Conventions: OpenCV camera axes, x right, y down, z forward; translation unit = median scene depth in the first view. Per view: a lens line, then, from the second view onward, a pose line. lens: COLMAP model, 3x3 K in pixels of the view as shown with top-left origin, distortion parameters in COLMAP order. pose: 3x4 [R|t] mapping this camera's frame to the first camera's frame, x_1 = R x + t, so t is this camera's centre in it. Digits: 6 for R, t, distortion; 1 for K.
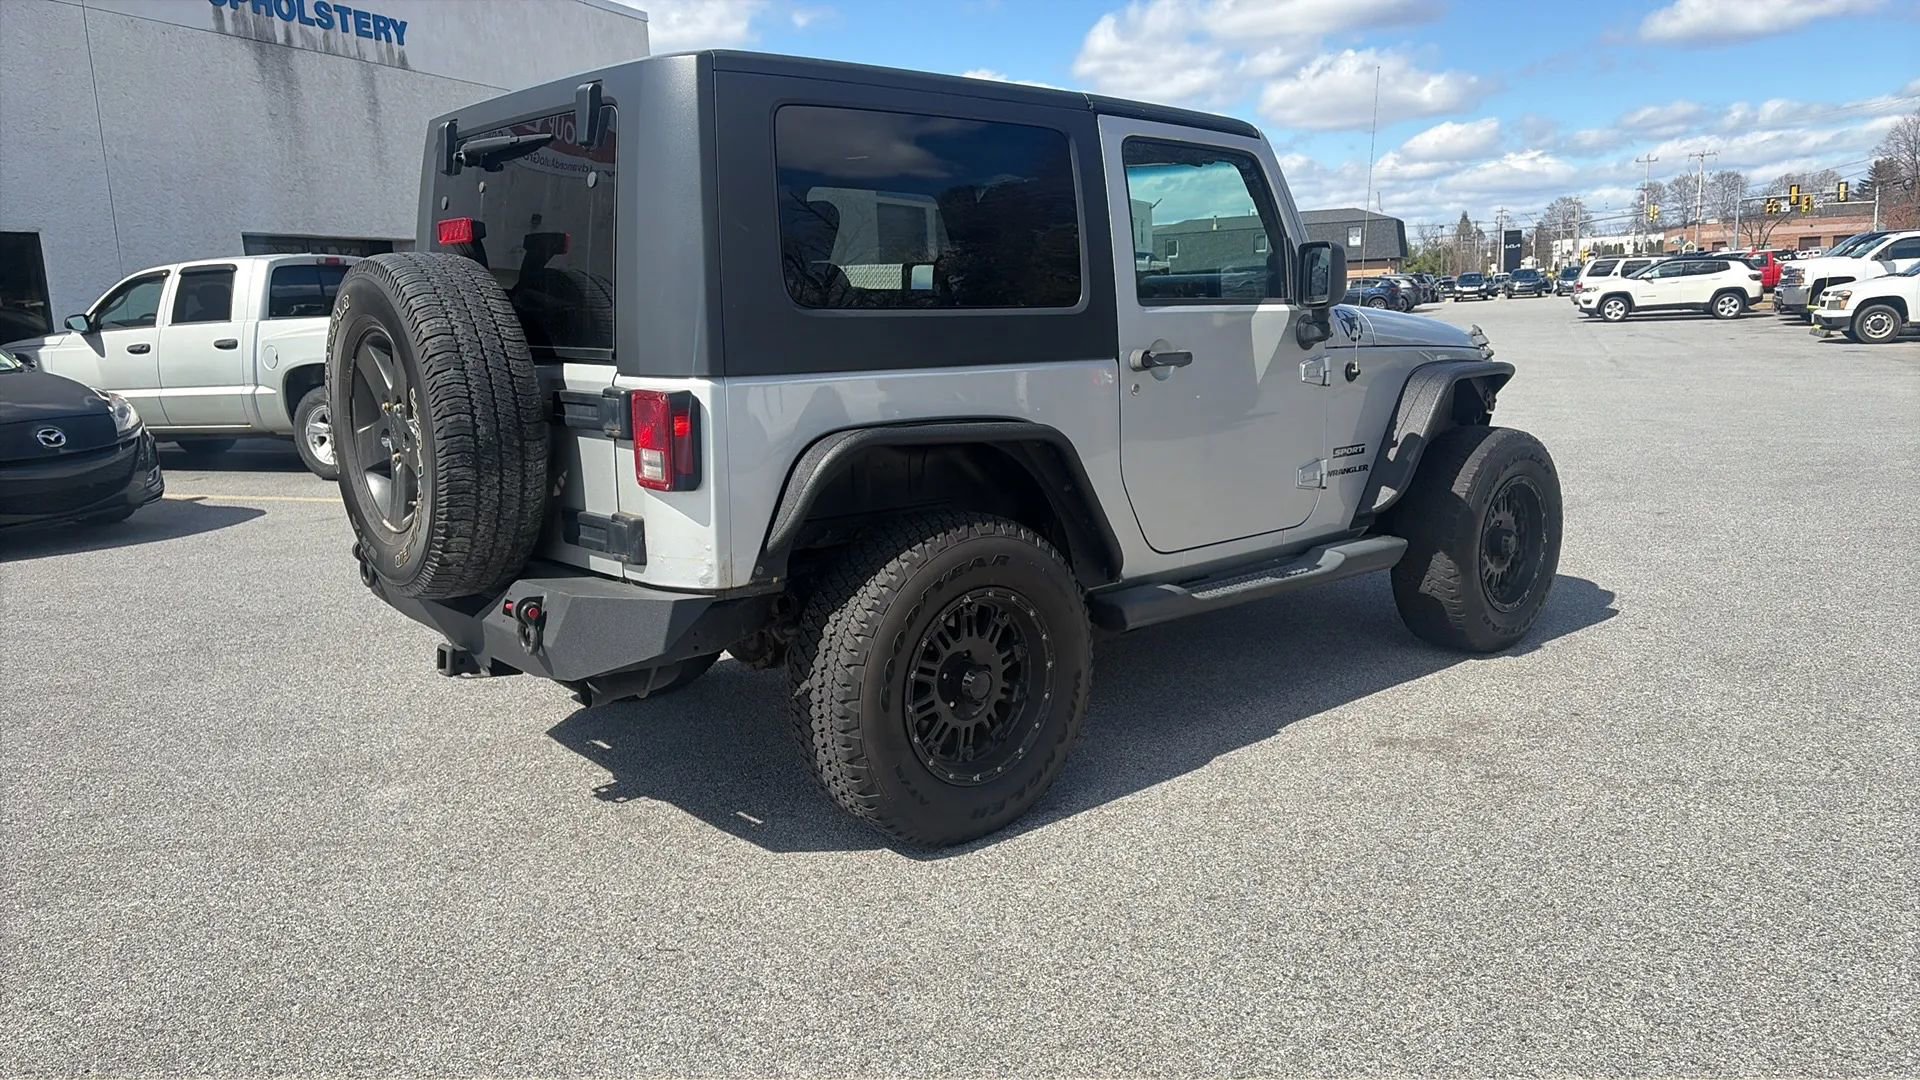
lens RADIAL K [[1388.2, 0, 964.2], [0, 1388.2, 546.8], [0, 0, 1]] dist [0.059057, -0.056401]
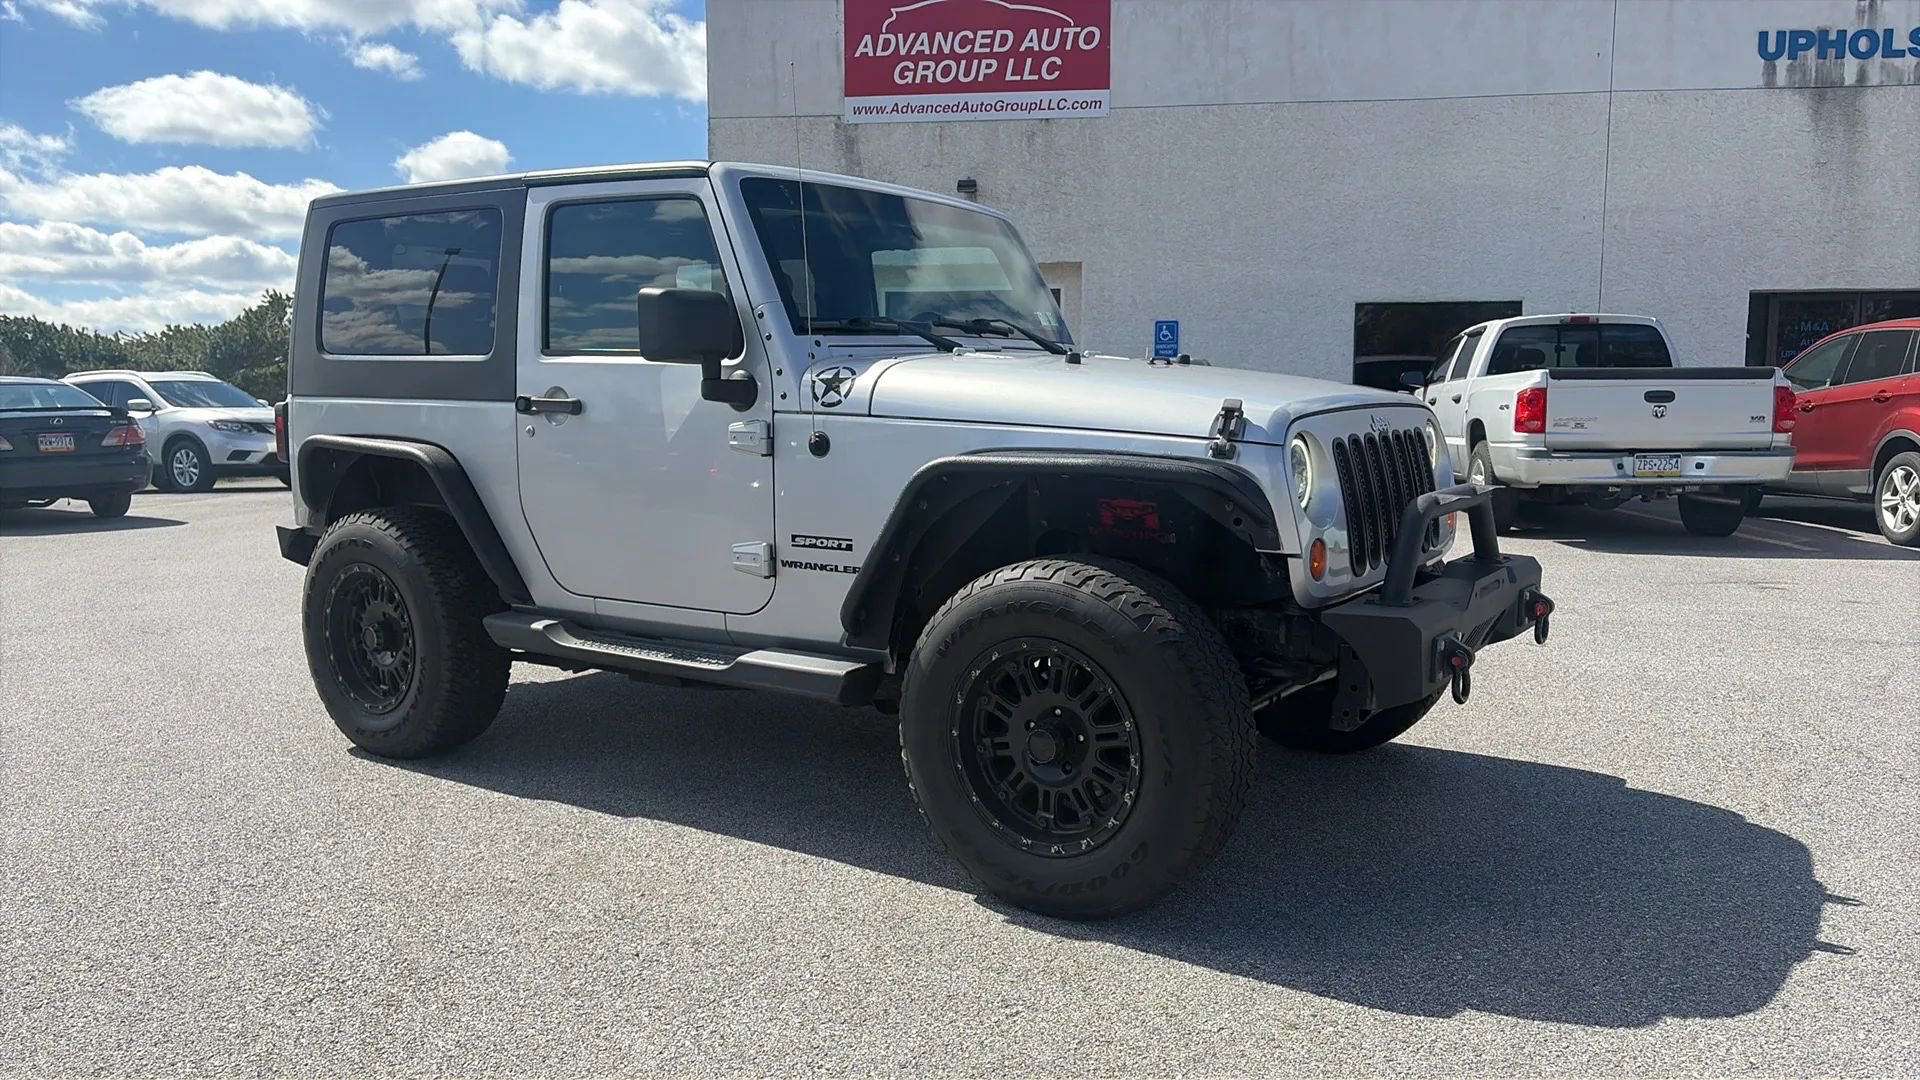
lens RADIAL K [[1388.2, 0, 963.6], [0, 1388.2, 543.4], [0, 0, 1]] dist [0.059057, -0.056401]
pose [[0.268238, 0.132659, -0.954175, 1.262097], [-0.175659, 0.980603, 0.086952, -0.181104], [0.947202, 0.144286, 0.286338, 1.016335]]
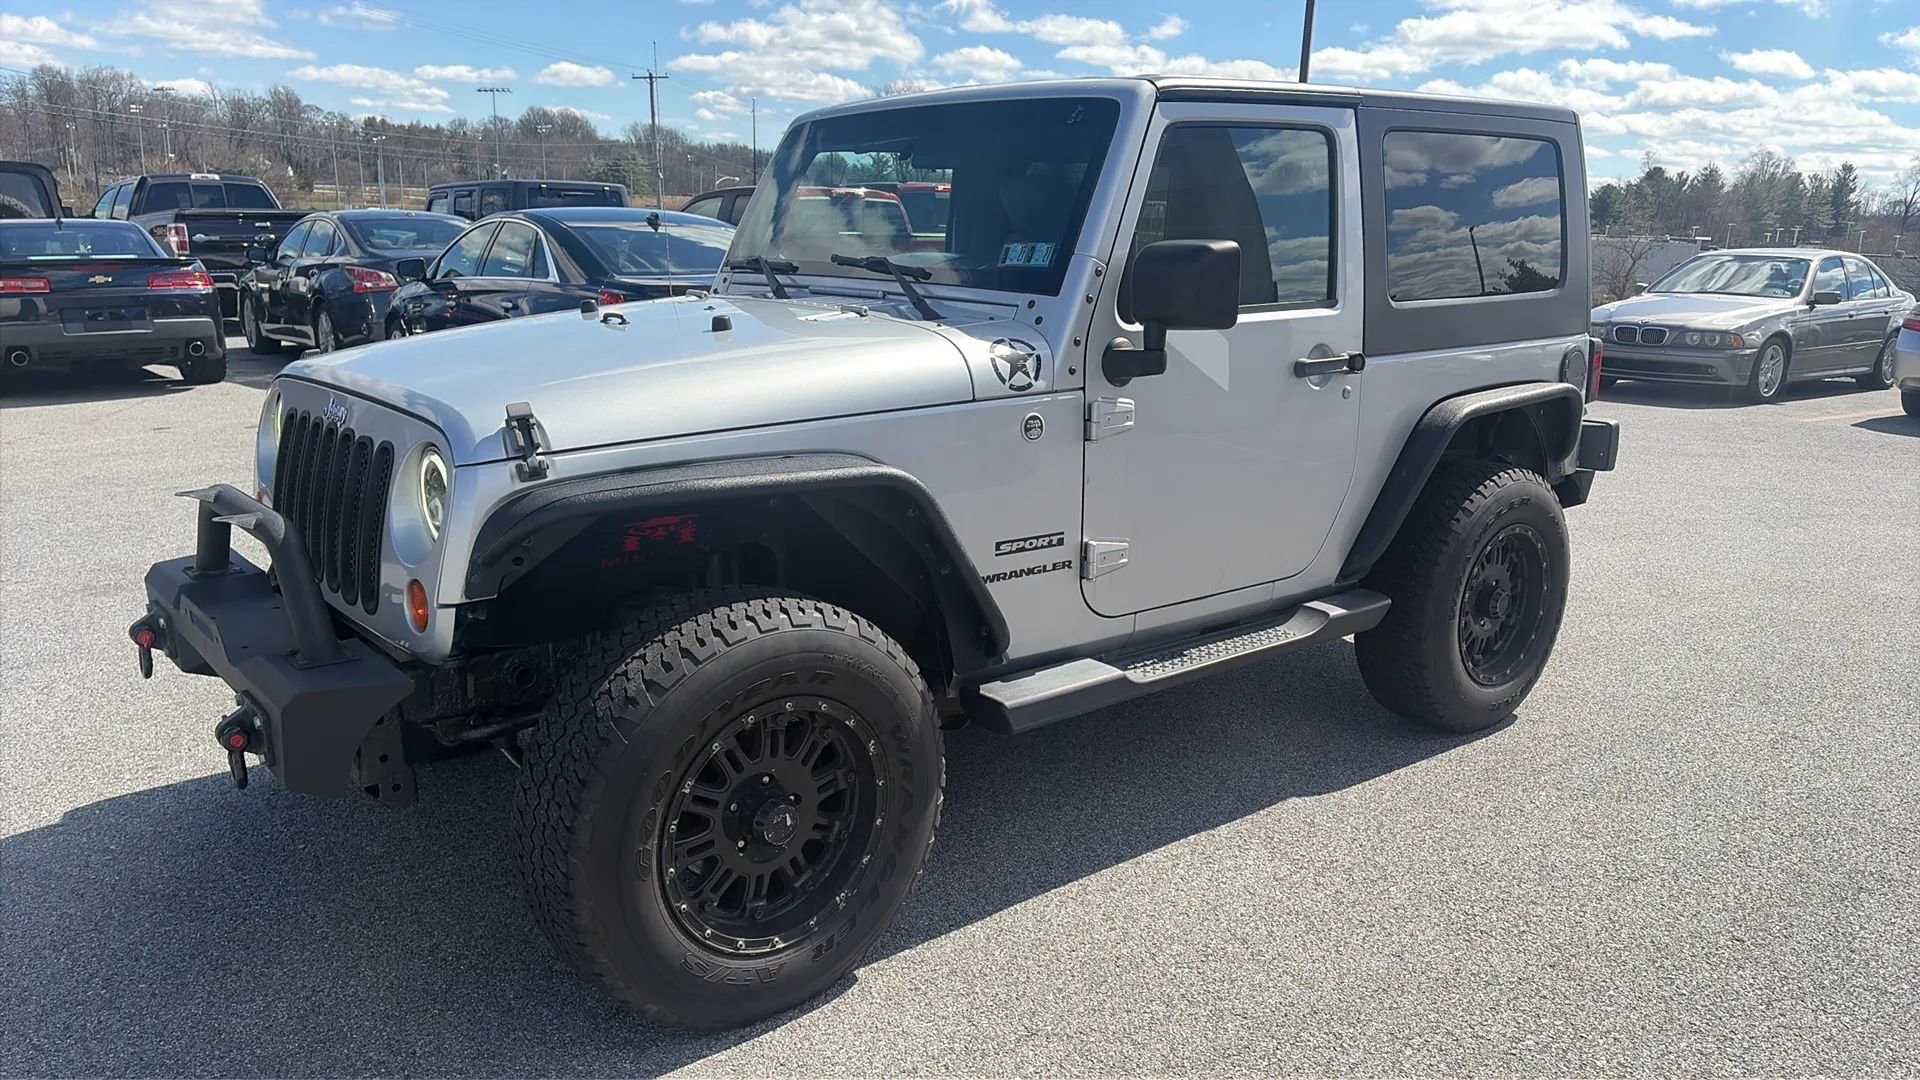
lens RADIAL K [[1388.2, 0, 999.0], [0, 1388.2, 561.3], [0, 0, 1]] dist [0.059057, -0.056401]
pose [[-0.999948, 0.009813, -0.002826, 0.081466], [0.007788, 0.911814, 0.410530, -0.460090], [0.006605, 0.410486, -0.911843, 2.256975]]
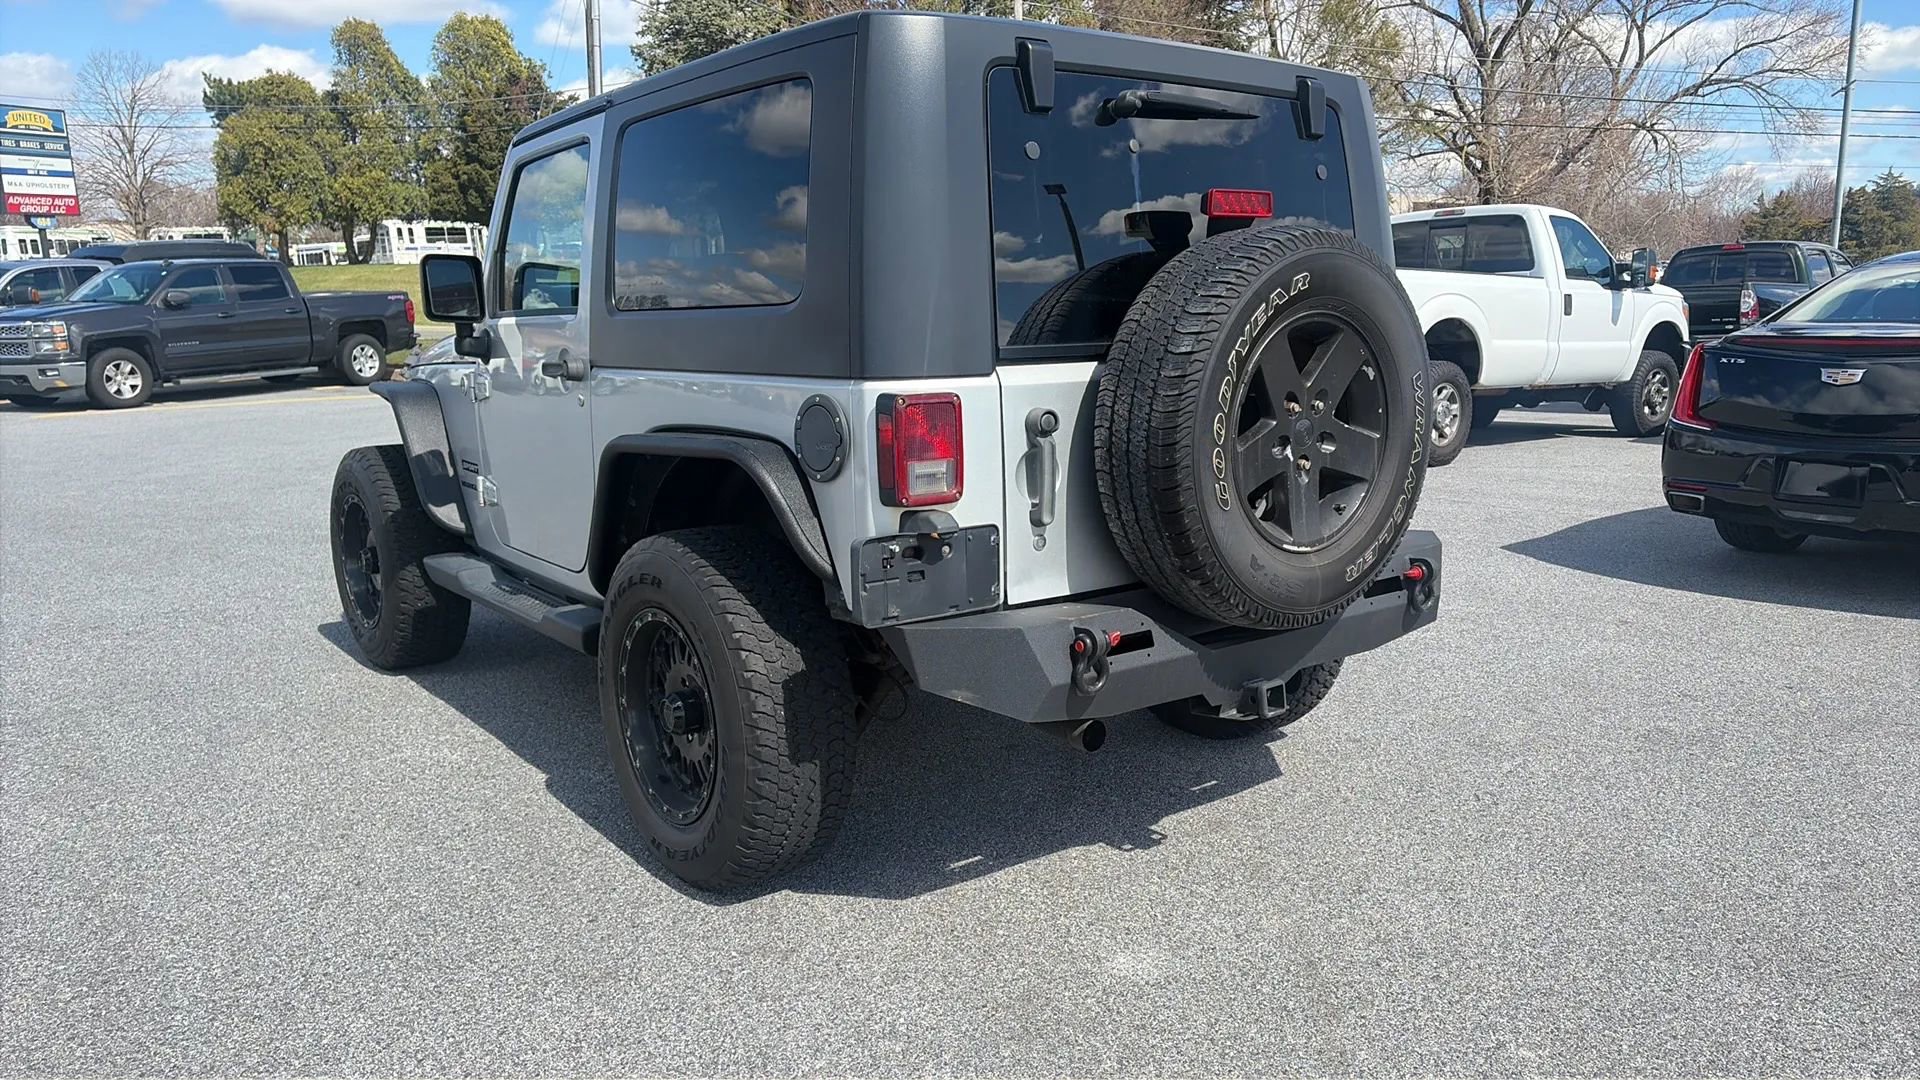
lens RADIAL K [[1388.2, 0, 1025.0], [0, 1388.2, 557.8], [0, 0, 1]] dist [0.059057, -0.056401]
pose [[0.022898, -0.158518, 0.987091, -1.117883], [0.190616, 0.969929, 0.151340, -0.150866], [-0.981398, 0.184690, 0.052426, 1.000944]]
